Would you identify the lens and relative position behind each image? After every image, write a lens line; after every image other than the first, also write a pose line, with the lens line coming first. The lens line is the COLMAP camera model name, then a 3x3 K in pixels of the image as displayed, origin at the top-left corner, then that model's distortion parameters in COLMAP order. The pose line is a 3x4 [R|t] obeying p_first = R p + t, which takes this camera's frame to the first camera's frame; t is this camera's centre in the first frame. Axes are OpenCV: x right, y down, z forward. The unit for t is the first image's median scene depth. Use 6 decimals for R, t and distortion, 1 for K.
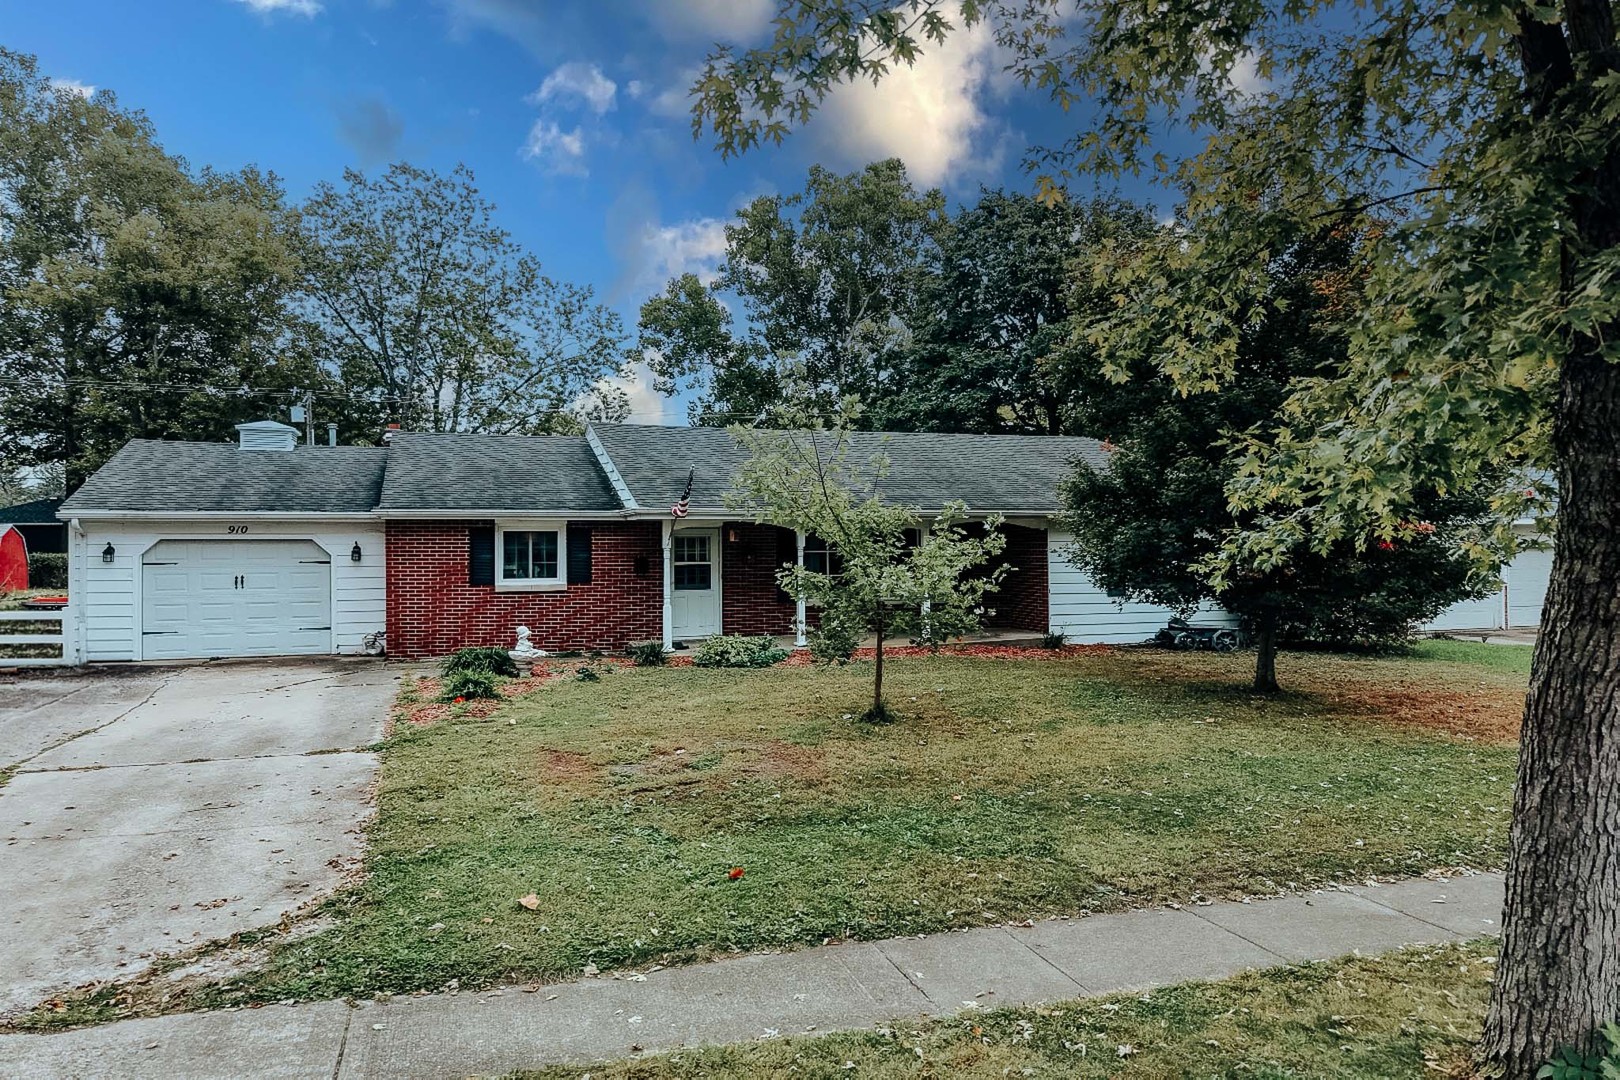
lens RADIAL K [[1124.3, 0, 809.9], [0, 1124.3, 542.3], [0, 0, 1]] dist [0.021166, -0.030690]
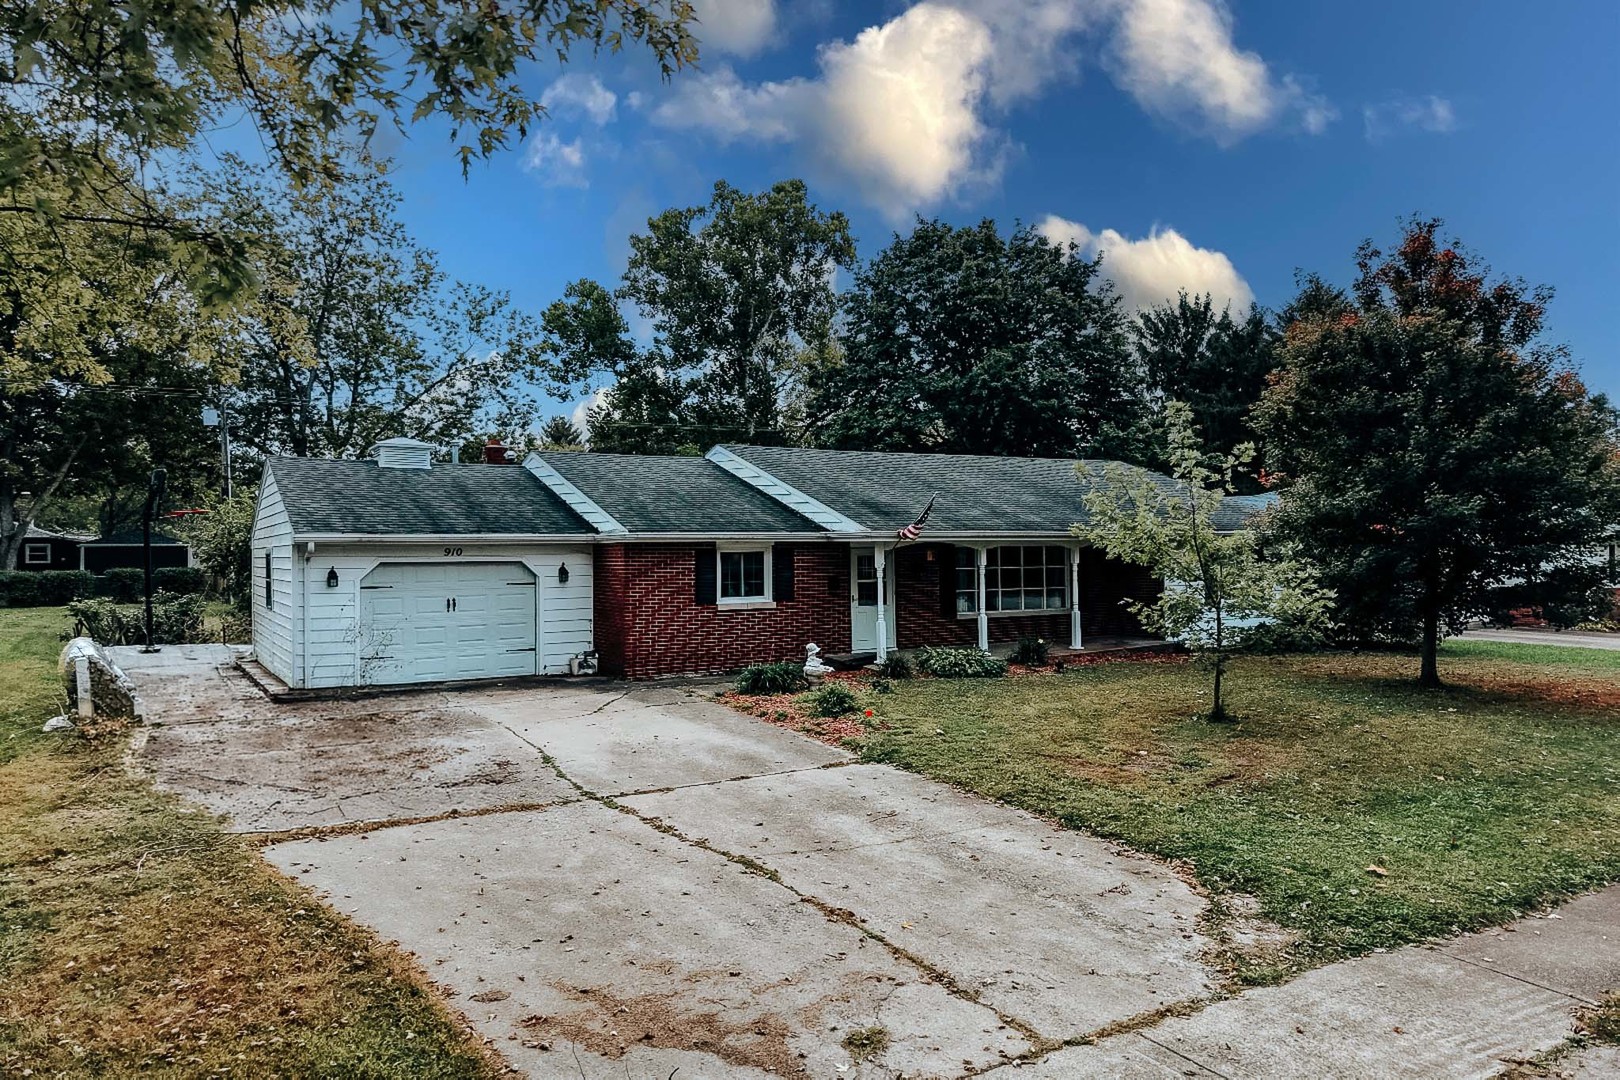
lens RADIAL K [[1124.3, 0, 809.9], [0, 1124.3, 542.3], [0, 0, 1]] dist [0.021166, -0.030690]
pose [[0.976775, -0.000351, 0.214269, -0.400678], [0.000633, 0.999999, -0.001248, -0.017537], [-0.214269, 0.001355, 0.976774, -0.036665]]
